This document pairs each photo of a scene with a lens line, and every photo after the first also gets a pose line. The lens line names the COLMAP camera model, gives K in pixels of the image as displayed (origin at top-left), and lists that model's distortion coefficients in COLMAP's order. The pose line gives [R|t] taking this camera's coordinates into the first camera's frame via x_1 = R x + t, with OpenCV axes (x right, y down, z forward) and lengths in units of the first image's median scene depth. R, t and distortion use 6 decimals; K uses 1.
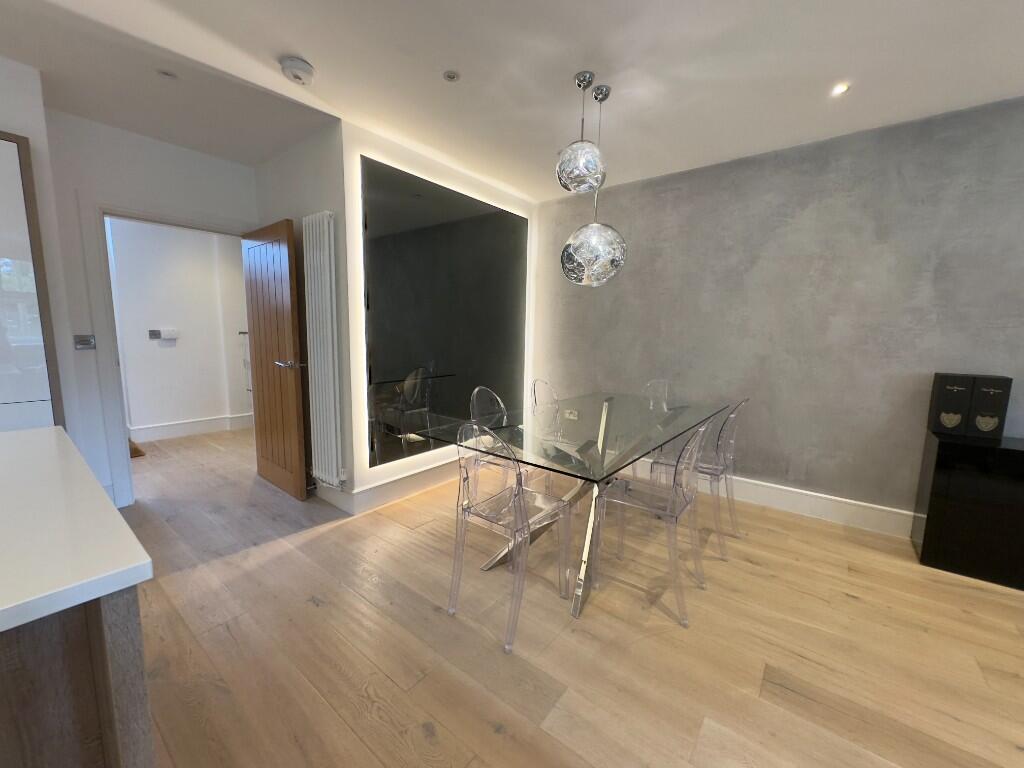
lens RADIAL K [[406.2, 0, 510.2], [0, 406.2, 384.8], [0, 0, 1]] dist [-0.003746, 0.000285]
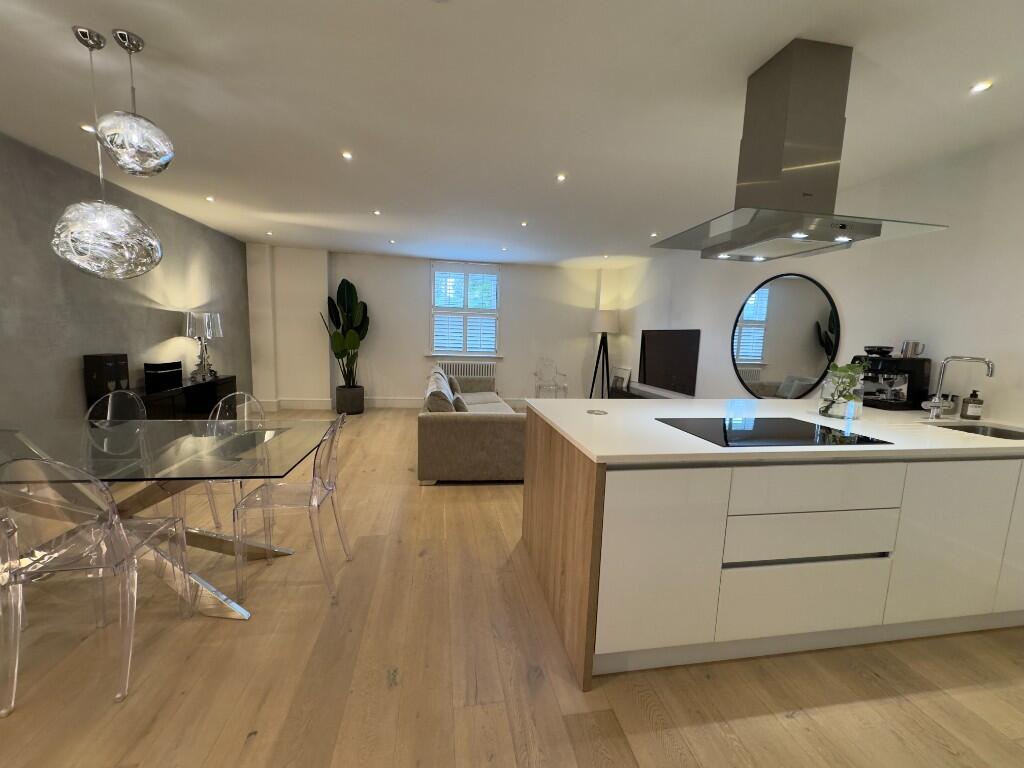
lens RADIAL K [[406.2, 0, 508.9], [0, 406.2, 387.9], [0, 0, 1]] dist [-0.003746, 0.000285]
pose [[-0.743523, -0.127648, 0.656414, -0.836557], [0.041607, 0.970879, 0.235929, -0.171677], [-0.667415, 0.202730, -0.716560, 0.977171]]
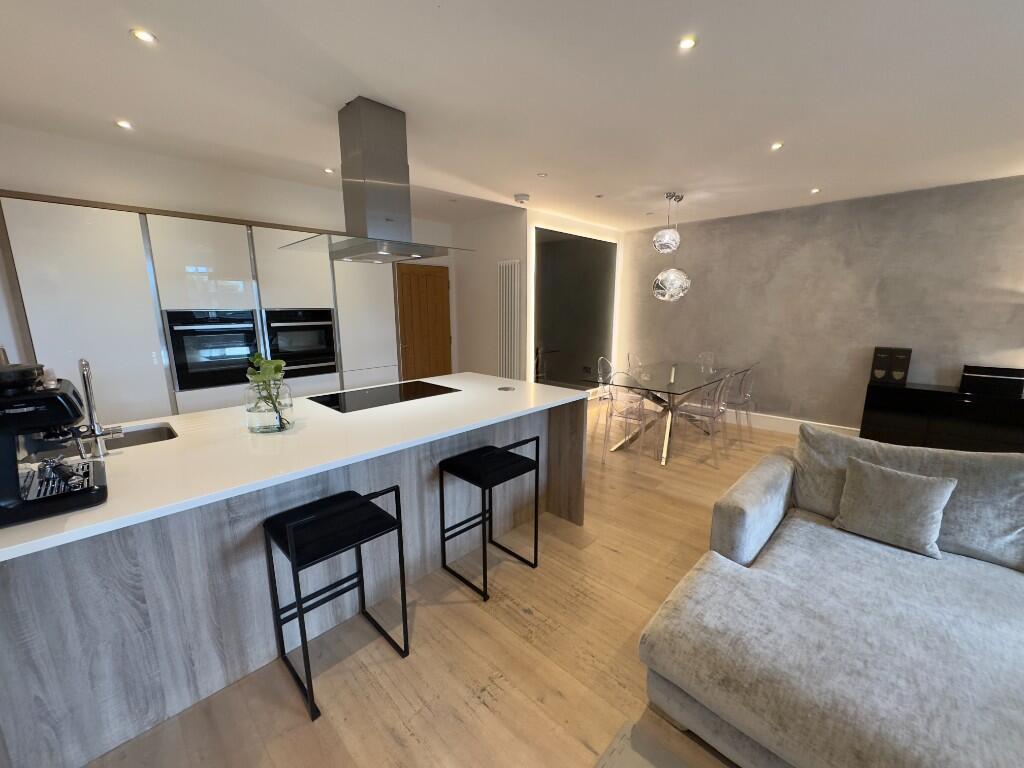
lens RADIAL K [[406.2, 0, 510.0], [0, 406.2, 385.0], [0, 0, 1]] dist [-0.003746, 0.000285]
pose [[0.994755, -0.001351, -0.102281, -0.297926], [0.007674, 0.998080, 0.061458, 0.013828], [0.102002, -0.061920, 0.992855, -0.822185]]
